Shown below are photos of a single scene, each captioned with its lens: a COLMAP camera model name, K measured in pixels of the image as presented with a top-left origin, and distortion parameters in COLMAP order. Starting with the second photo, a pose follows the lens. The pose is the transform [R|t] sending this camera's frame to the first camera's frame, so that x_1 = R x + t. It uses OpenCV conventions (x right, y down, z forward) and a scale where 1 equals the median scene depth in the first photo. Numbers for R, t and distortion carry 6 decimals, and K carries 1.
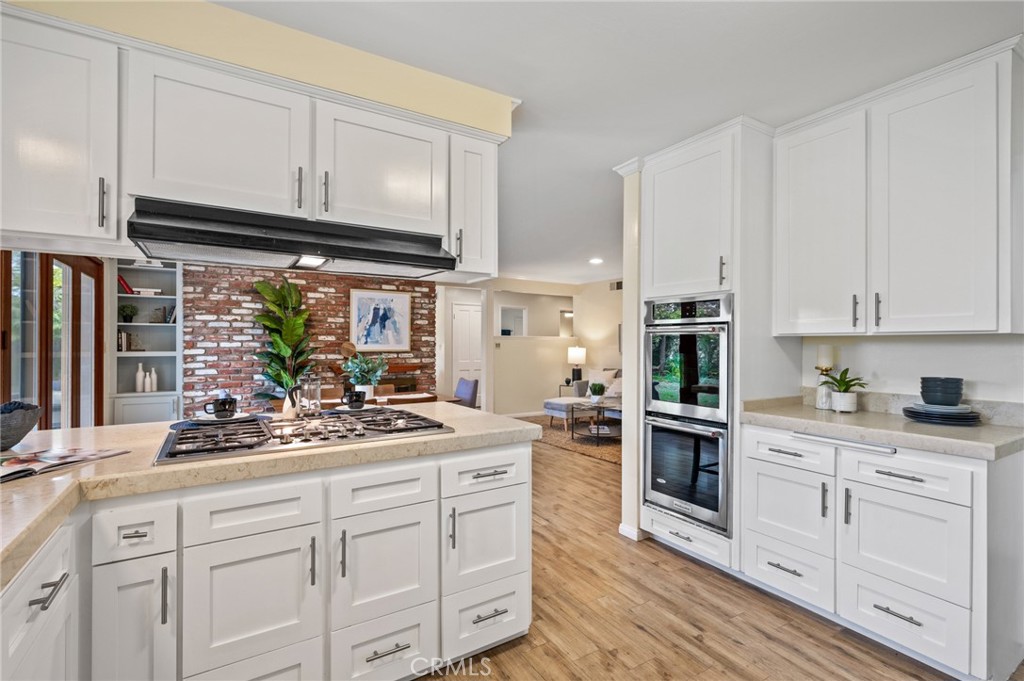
lens RADIAL K [[473.4, 0, 510.2], [0, 473.4, 340.0], [0, 0, 1]] dist [-0.004936, 0.000286]
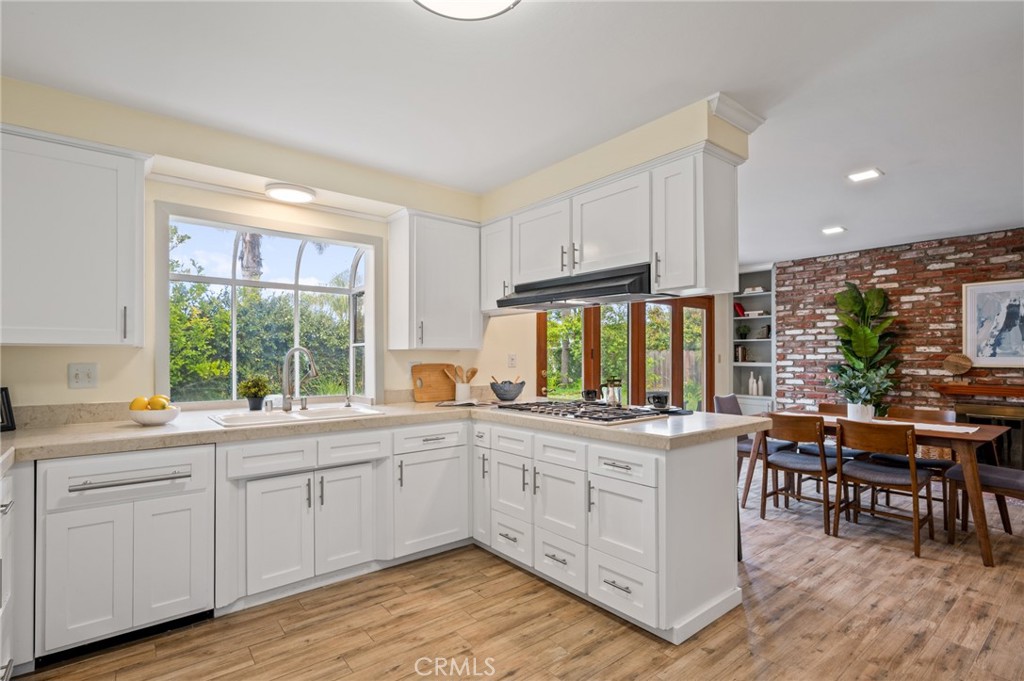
lens RADIAL K [[489.5, 0, 512.4], [0, 489.5, 354.5], [0, 0, 1]] dist [0.000379, -0.000459]
pose [[0.127435, -0.002492, -0.991844, 0.391093], [0.006362, 0.999978, -0.001695, 0.002141], [0.991826, -0.006094, 0.127449, 0.201856]]
